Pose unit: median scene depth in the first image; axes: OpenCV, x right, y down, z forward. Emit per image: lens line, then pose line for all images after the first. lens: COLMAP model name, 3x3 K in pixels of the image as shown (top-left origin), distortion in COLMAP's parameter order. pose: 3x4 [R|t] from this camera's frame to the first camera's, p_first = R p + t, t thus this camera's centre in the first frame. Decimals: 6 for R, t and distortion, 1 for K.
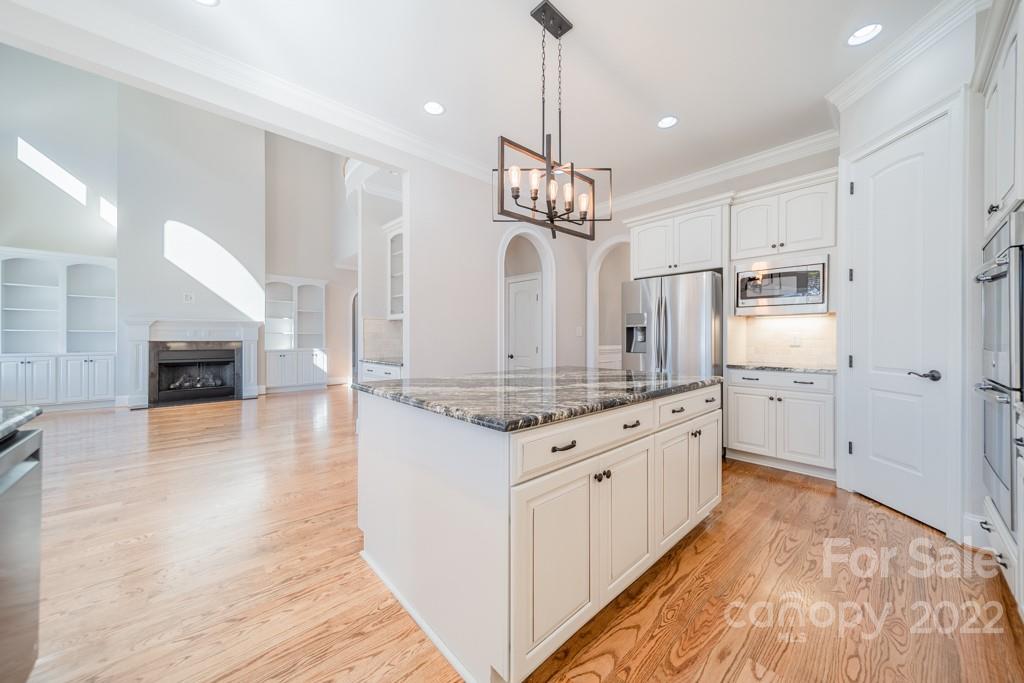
lens RADIAL K [[363.8, 0, 509.2], [0, 363.8, 340.4], [0, 0, 1]] dist [0.005493, -0.000090]
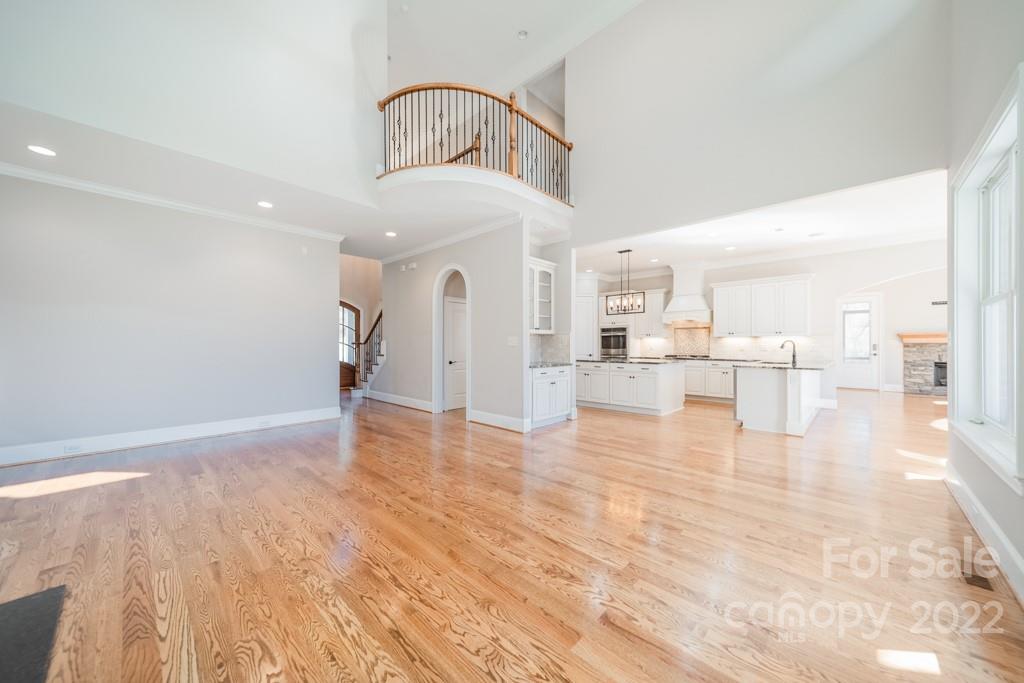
lens RADIAL K [[370.6, 0, 510.9], [0, 370.6, 340.5], [0, 0, 1]] dist [-0.001756, -0.000106]
pose [[-0.077413, 0.012086, 0.996926, -1.108548], [0.007021, 0.999908, -0.011577, -0.012072], [-0.996974, 0.006104, -0.077491, 0.805307]]
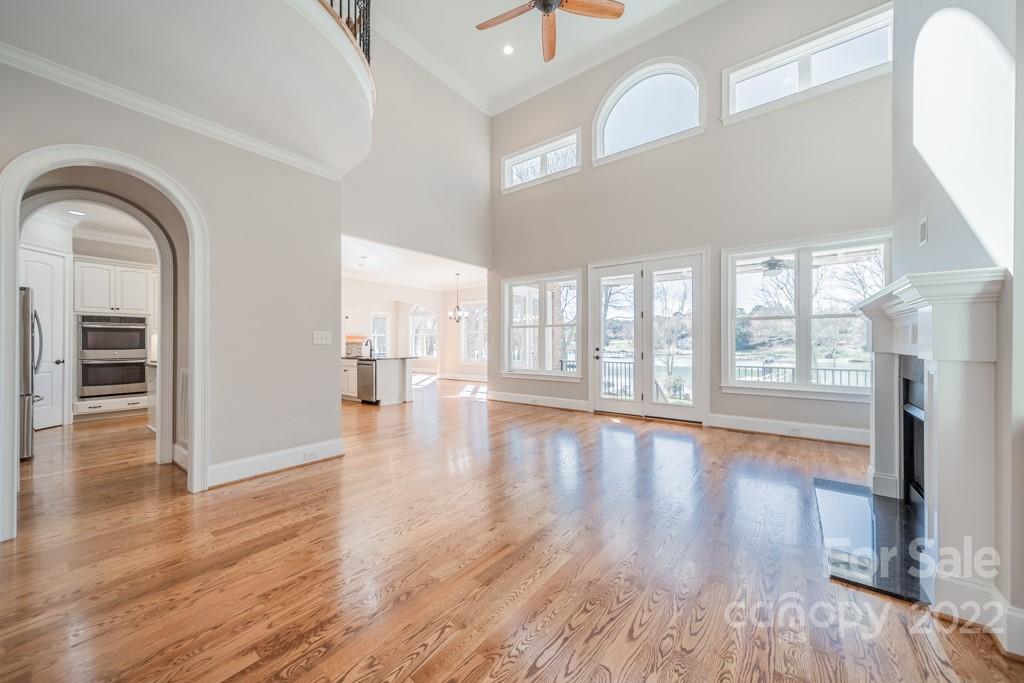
lens RADIAL K [[368.5, 0, 509.3], [0, 368.5, 341.9], [0, 0, 1]] dist [0.007081, 0.000210]
pose [[-0.985515, 0.001493, -0.169584, -0.474645], [0.000981, 0.999995, 0.003102, -0.014119], [0.169588, 0.002891, -0.985511, 1.387039]]
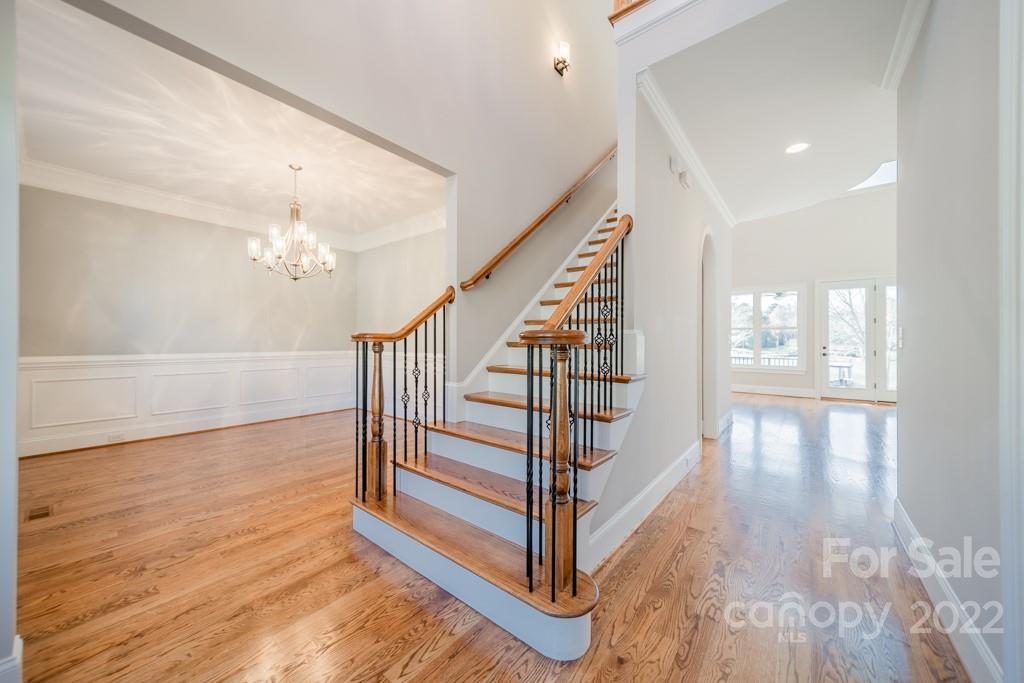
lens RADIAL K [[366.8, 0, 510.8], [0, 366.8, 340.1], [0, 0, 1]] dist [0.007456, 0.000087]
pose [[-0.988272, -0.002386, -0.152687, 0.366765], [-0.003399, 0.999974, 0.006378, -0.021346], [0.152668, 0.006823, -0.988254, 1.511823]]
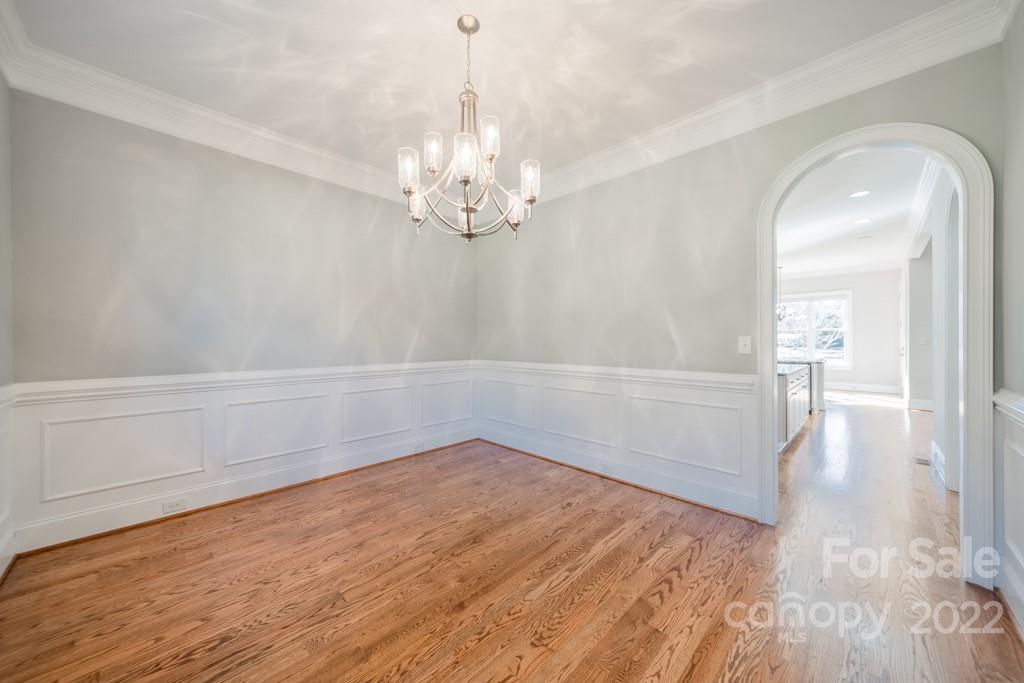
lens RADIAL K [[366.8, 0, 510.8], [0, 366.8, 340.1], [0, 0, 1]] dist [0.007456, 0.000087]
pose [[-0.998940, 0.004487, -0.045815, 0.613222], [0.004211, 0.999972, 0.006125, -0.029203], [0.045841, 0.005926, -0.998931, 1.167831]]
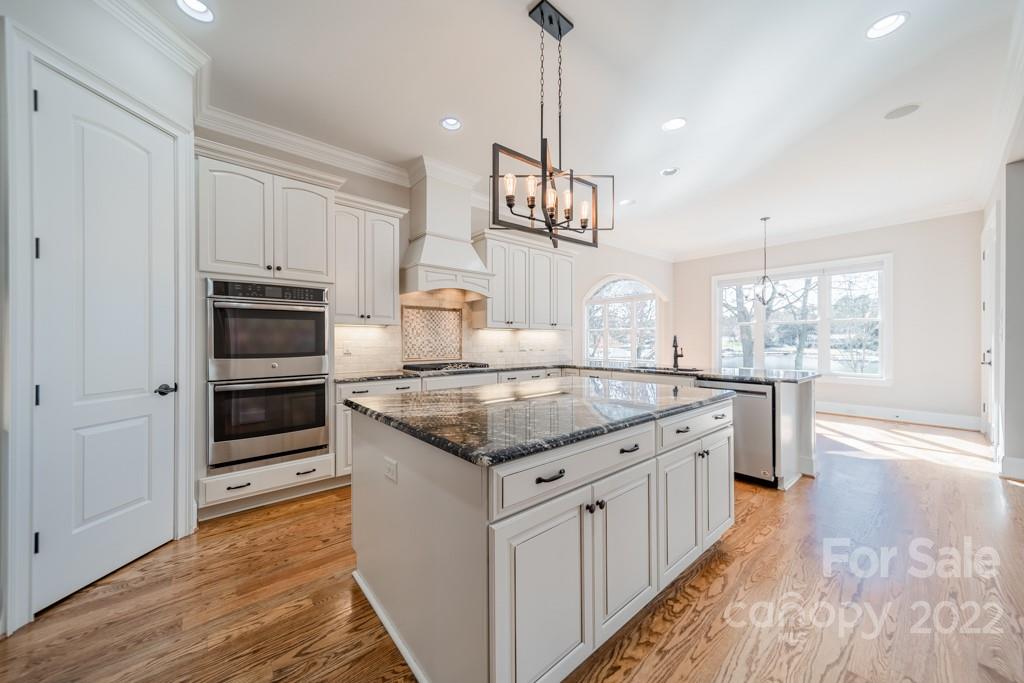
lens RADIAL K [[368.5, 0, 509.3], [0, 368.5, 341.9], [0, 0, 1]] dist [0.007081, 0.000210]
pose [[-0.998828, 0.002854, 0.048310, 0.065208], [0.003295, 0.999954, 0.009054, -0.013836], [-0.048282, 0.009203, -0.998791, 0.693592]]
